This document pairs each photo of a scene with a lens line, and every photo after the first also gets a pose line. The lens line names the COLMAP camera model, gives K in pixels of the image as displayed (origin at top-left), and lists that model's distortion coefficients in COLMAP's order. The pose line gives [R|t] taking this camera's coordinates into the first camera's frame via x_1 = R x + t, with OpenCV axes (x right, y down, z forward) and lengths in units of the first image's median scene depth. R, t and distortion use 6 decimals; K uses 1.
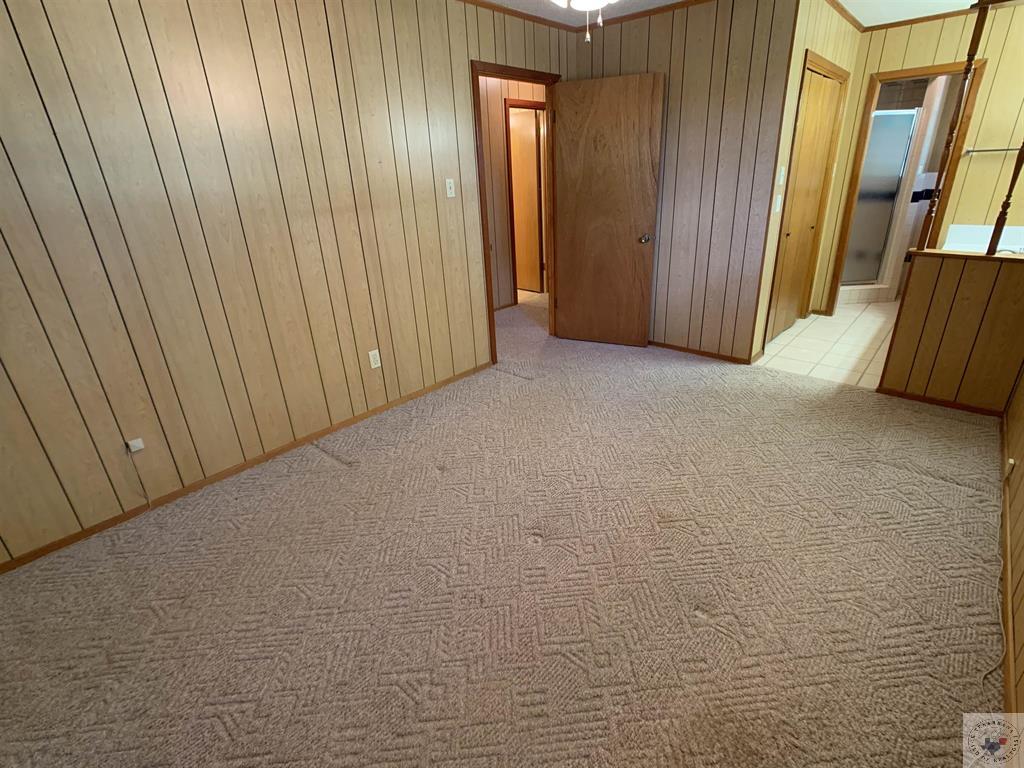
lens RADIAL K [[505.4, 0, 526.3], [0, 505.4, 383.3], [0, 0, 1]] dist [-0.030100, 0.014020]
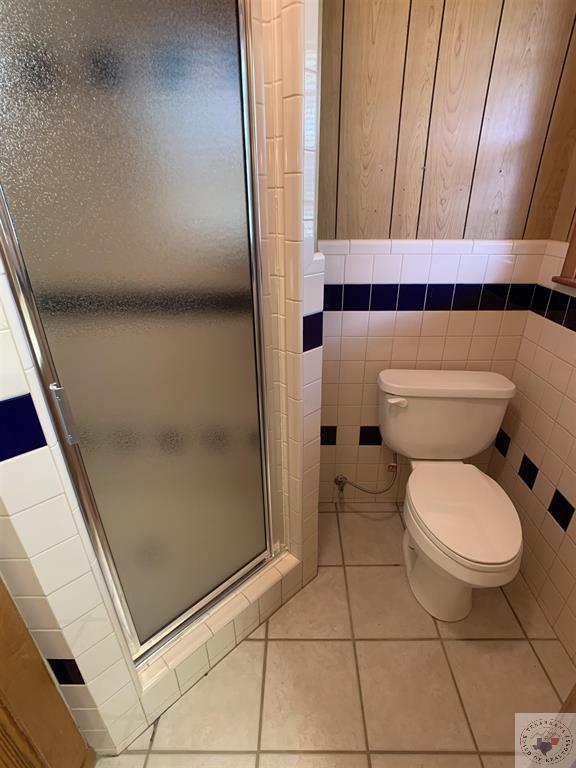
lens RADIAL K [[379.0, 0, 299.9], [0, 379.0, 385.8], [0, 0, 1]] dist [-0.030100, 0.014020]
pose [[0.752883, -0.248861, 0.609291, 0.643717], [0.229552, 0.966914, 0.111279, -0.373257], [-0.616825, 0.056084, 0.785100, 0.846961]]
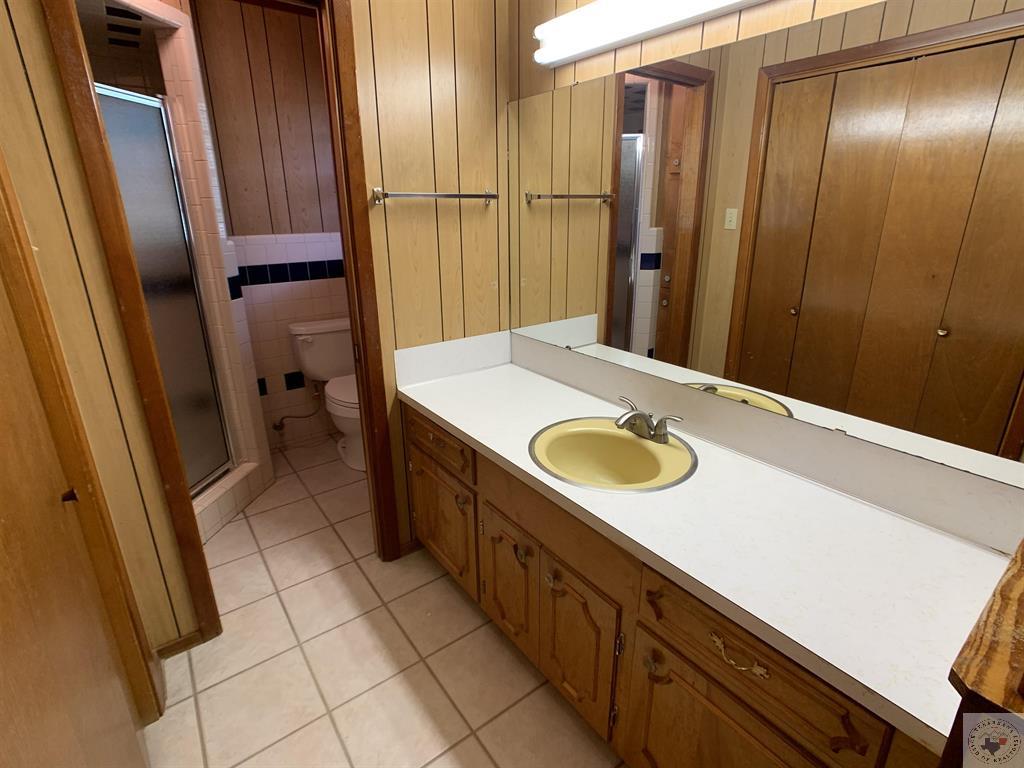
lens RADIAL K [[505.4, 0, 526.3], [0, 505.4, 383.3], [0, 0, 1]] dist [-0.030100, 0.014020]
pose [[0.197180, -0.284208, 0.938268, 0.370848], [0.364193, 0.909804, 0.199050, -0.288253], [-0.910211, 0.302462, 0.282901, 0.652076]]
